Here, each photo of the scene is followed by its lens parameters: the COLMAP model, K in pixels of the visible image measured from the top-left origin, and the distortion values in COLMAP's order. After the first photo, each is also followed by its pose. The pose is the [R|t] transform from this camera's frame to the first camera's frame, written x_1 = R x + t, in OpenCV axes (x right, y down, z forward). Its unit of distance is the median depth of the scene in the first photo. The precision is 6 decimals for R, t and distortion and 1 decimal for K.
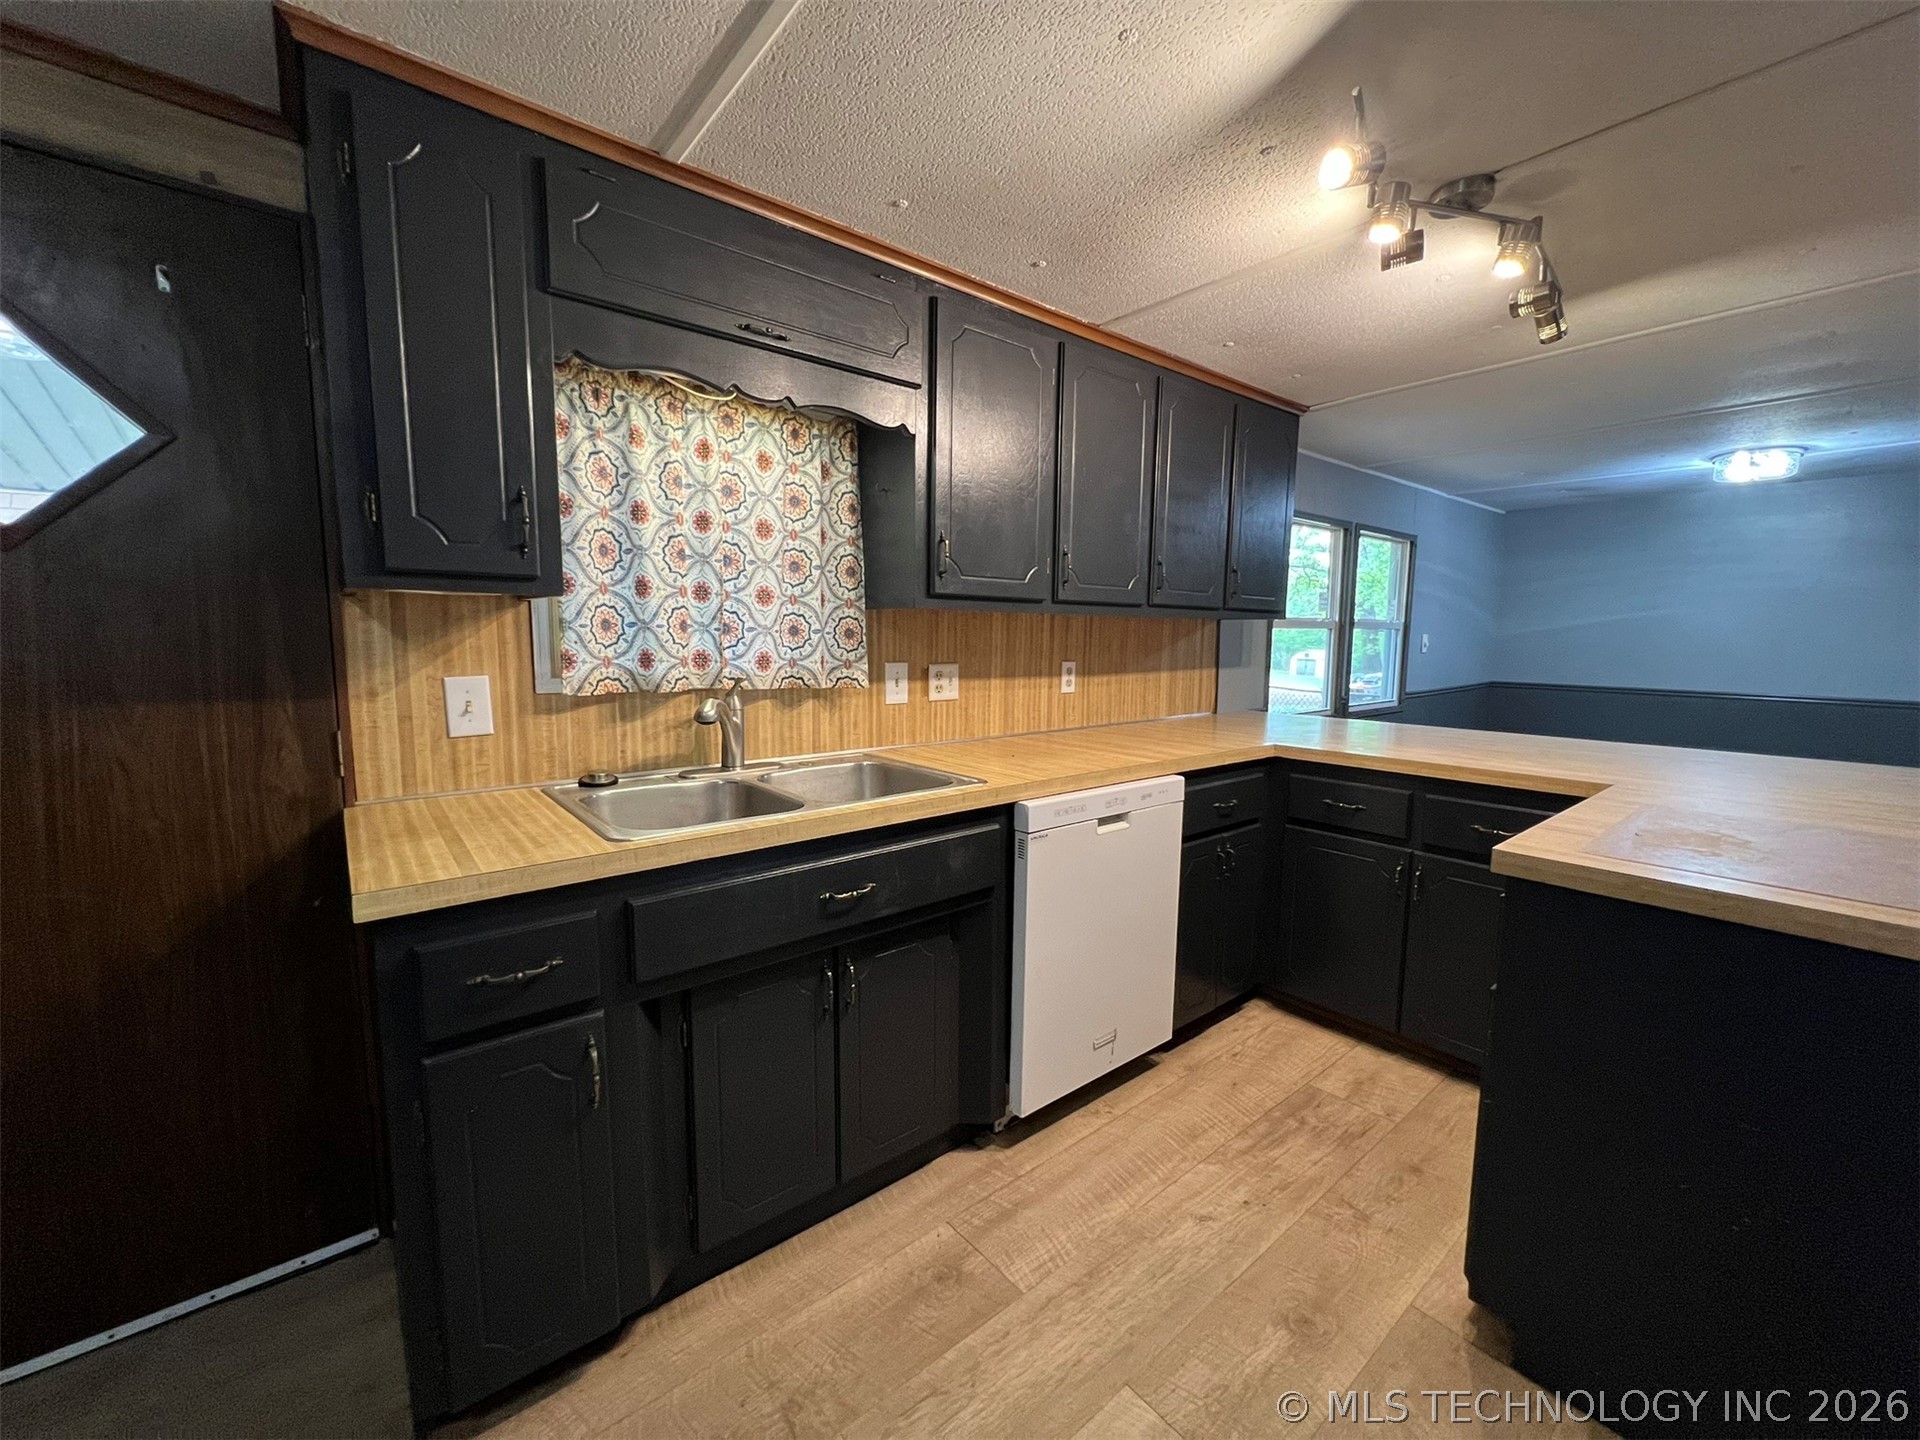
lens RADIAL K [[768.6, 0, 958.7], [0, 768.6, 722.9], [0, 0, 1]] dist [-0.002707, 0.001003]
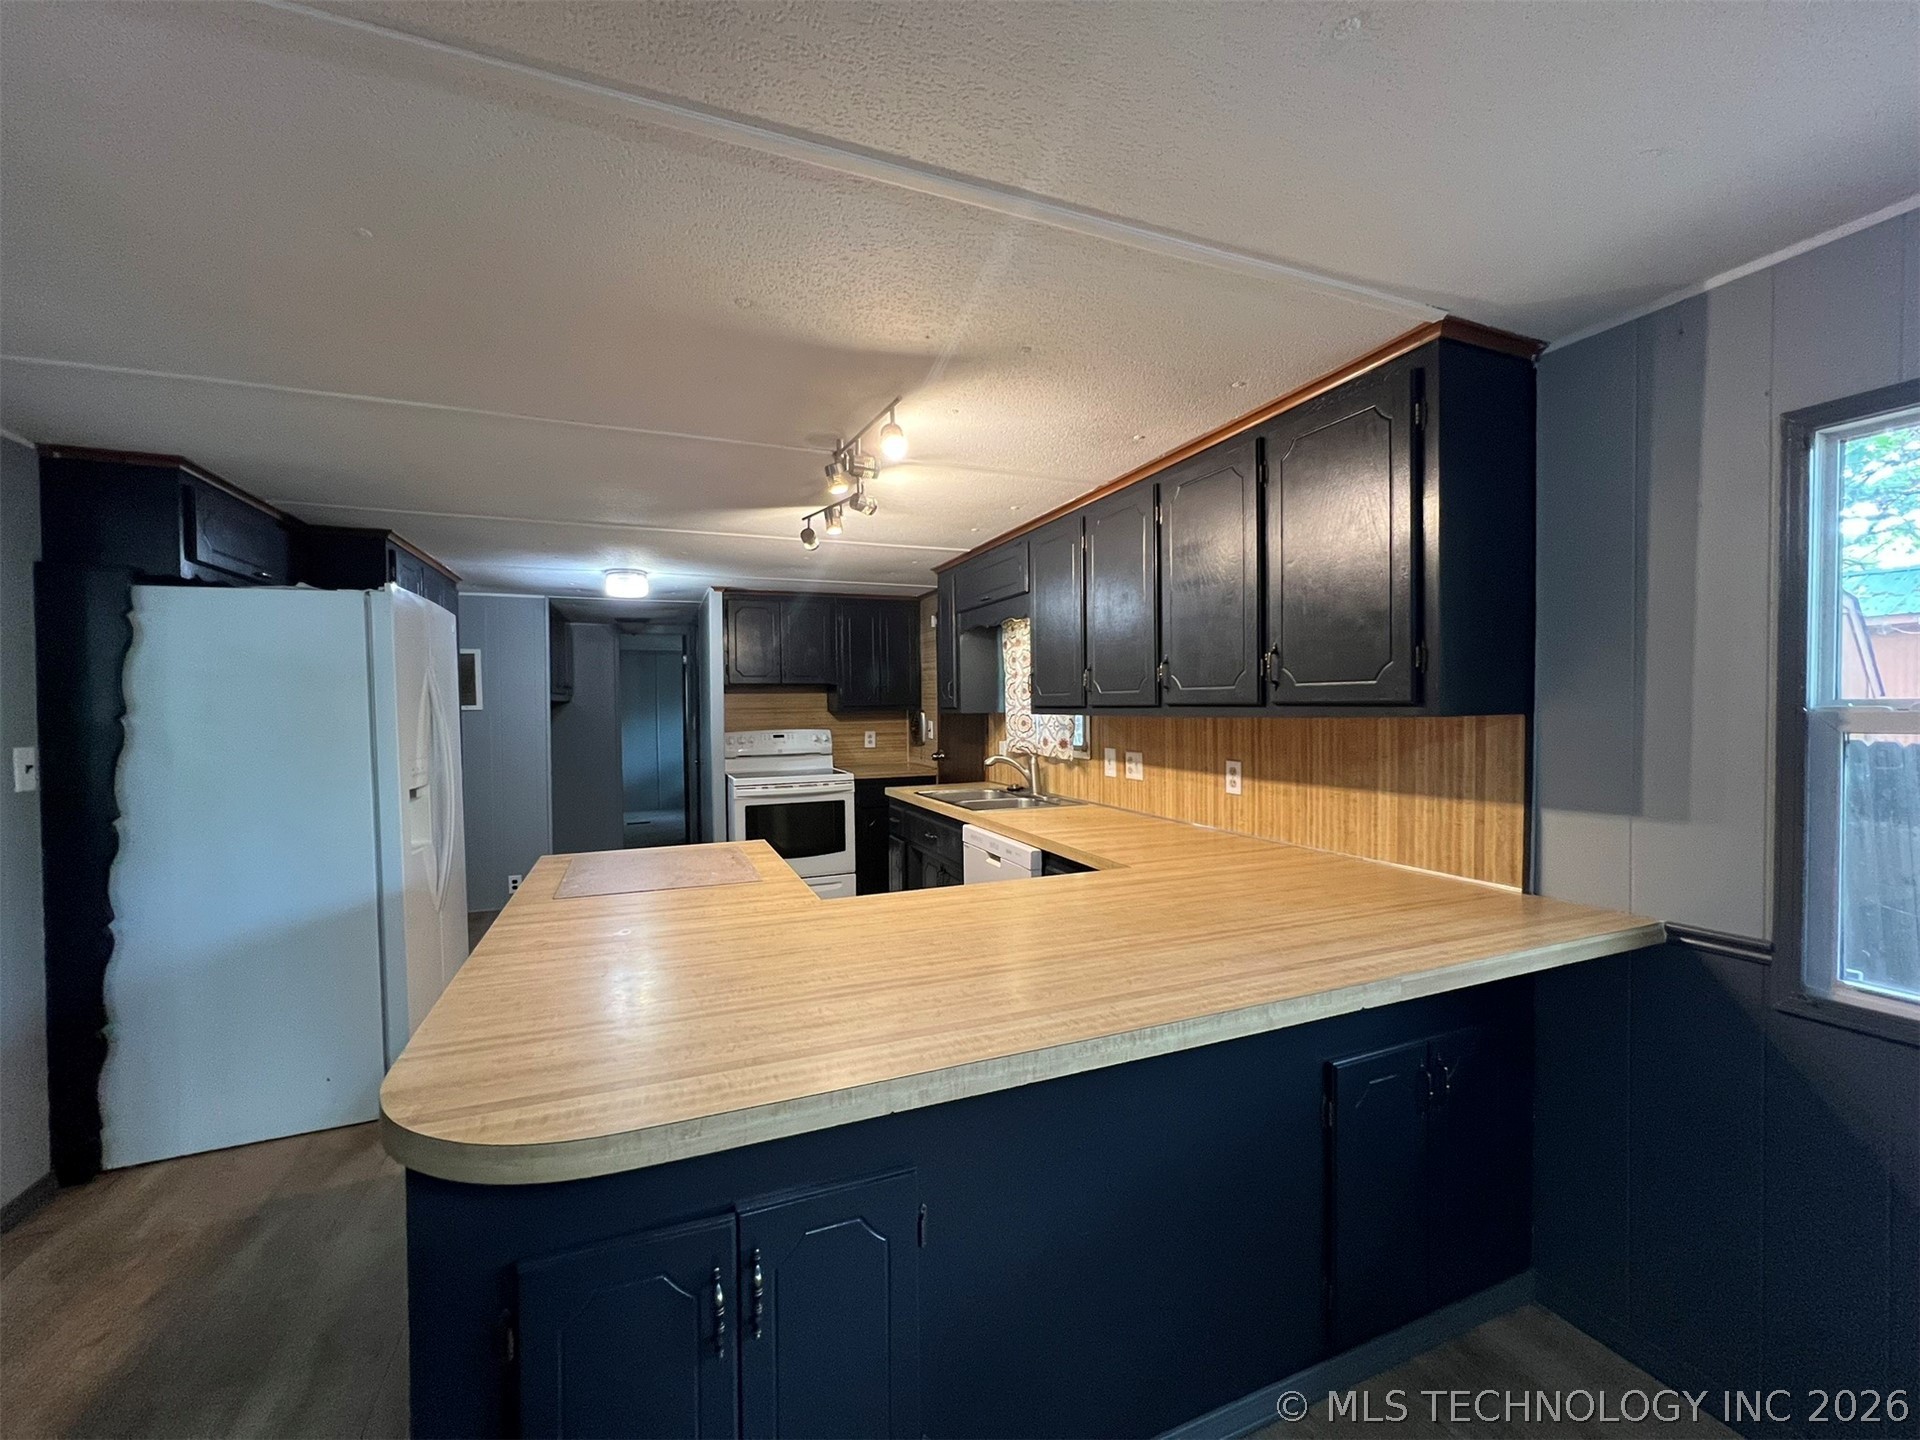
lens RADIAL K [[765.4, 0, 961.3], [0, 765.4, 720.7], [0, 0, 1]] dist [-0.008481, 0.000523]
pose [[-0.291520, 0.011468, -0.956496, 1.605460], [-0.103523, 0.993677, 0.043466, -0.189909], [0.950946, 0.111690, -0.288489, 1.325378]]
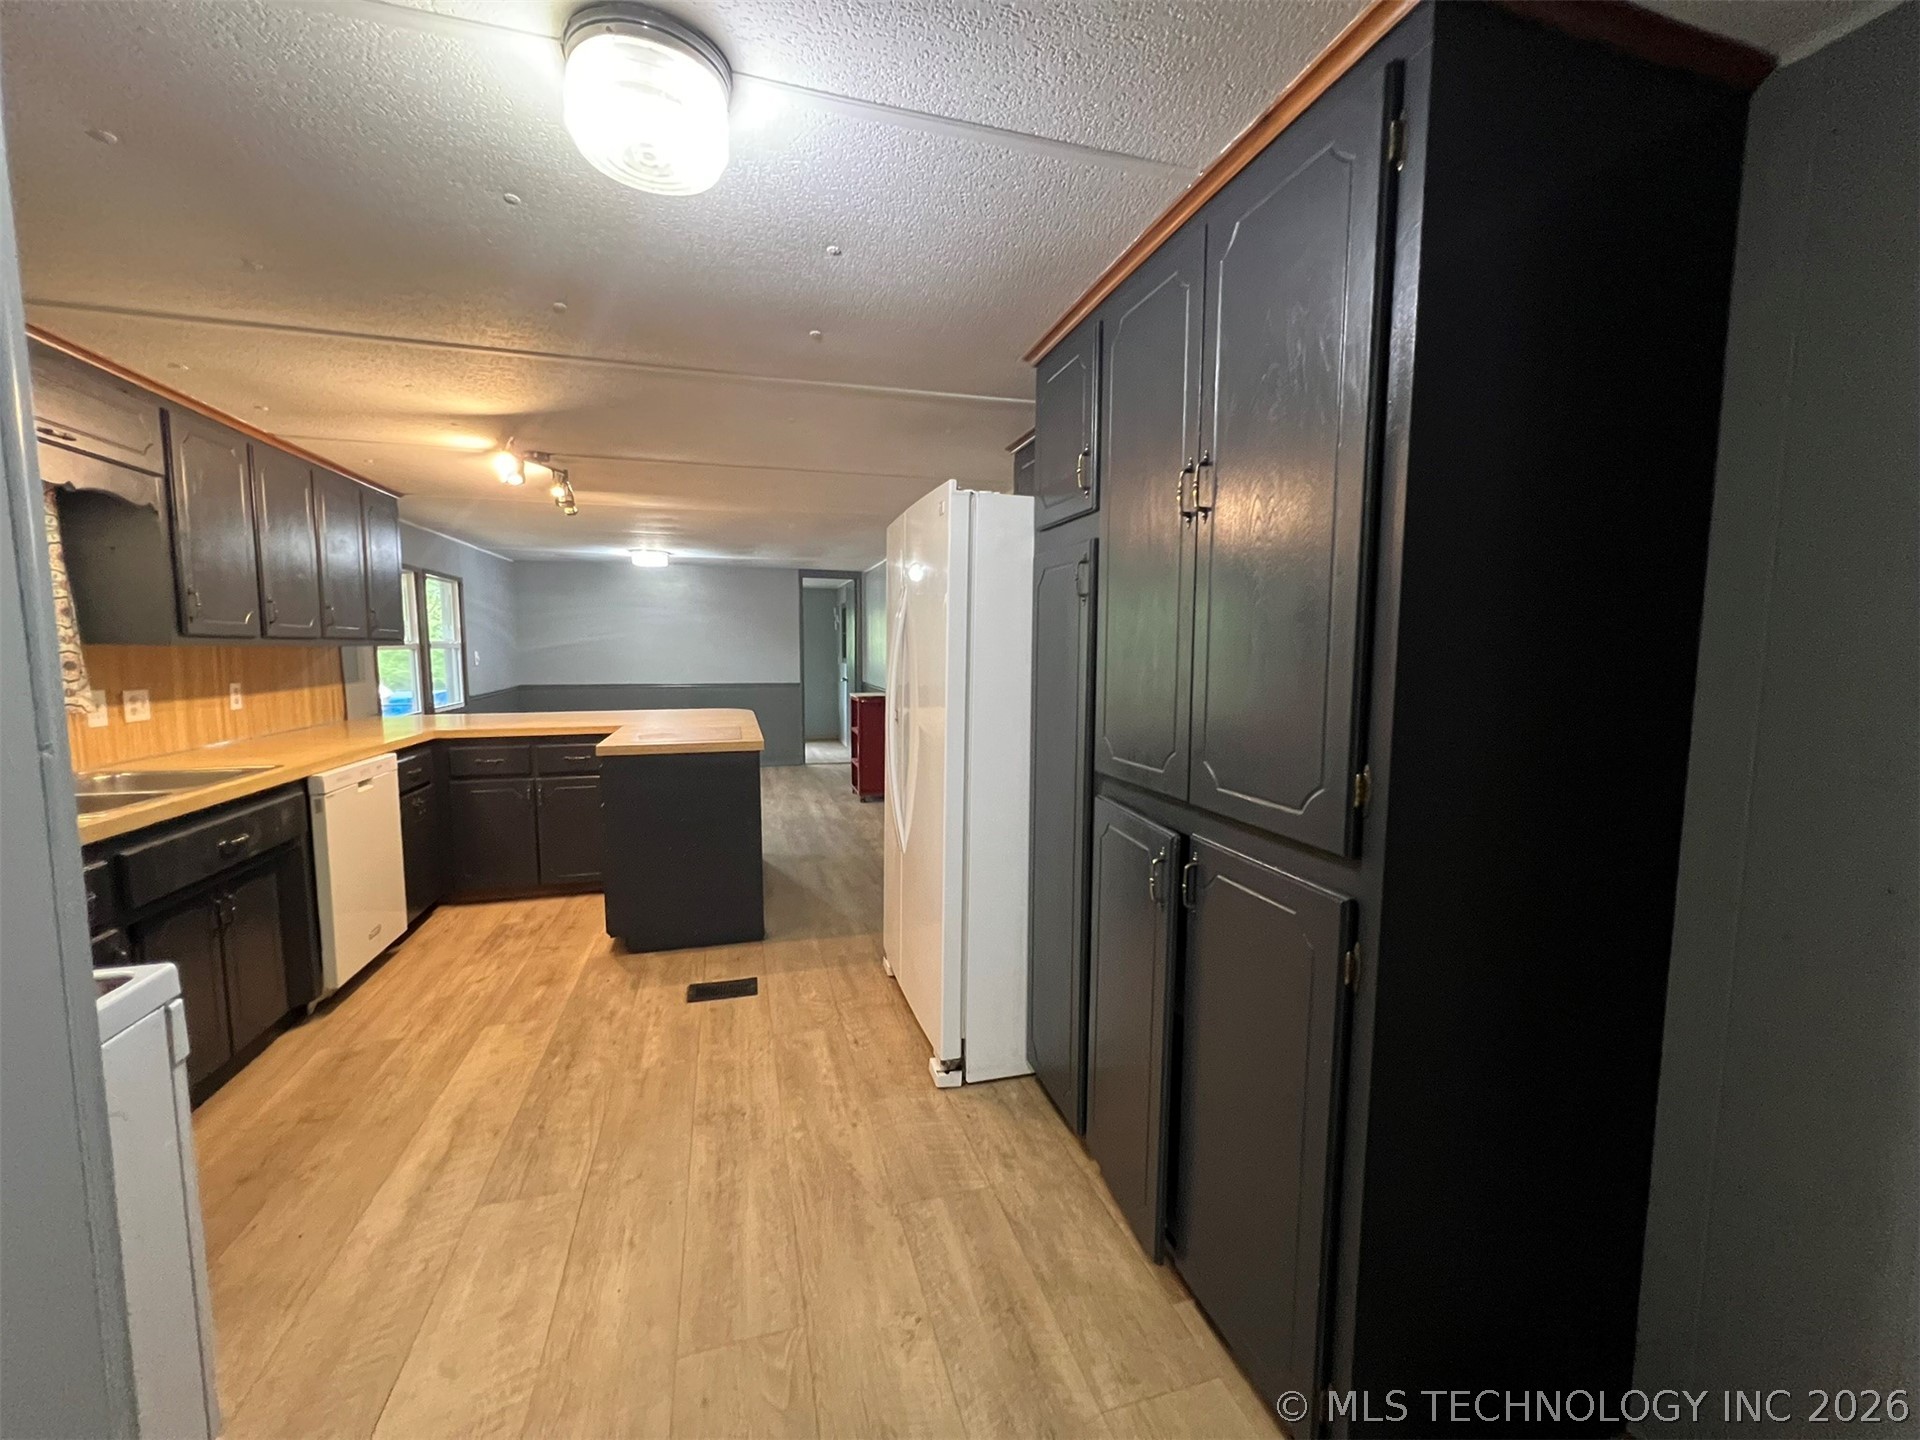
lens RADIAL K [[769.8, 0, 959.2], [0, 769.8, 723.3], [0, 0, 1]] dist [-0.003955, 0.001406]
pose [[0.390037, -0.096863, 0.915690, -0.715828], [0.106981, 0.992484, 0.059418, 0.043645], [-0.914563, 0.074786, 0.397468, -0.684369]]
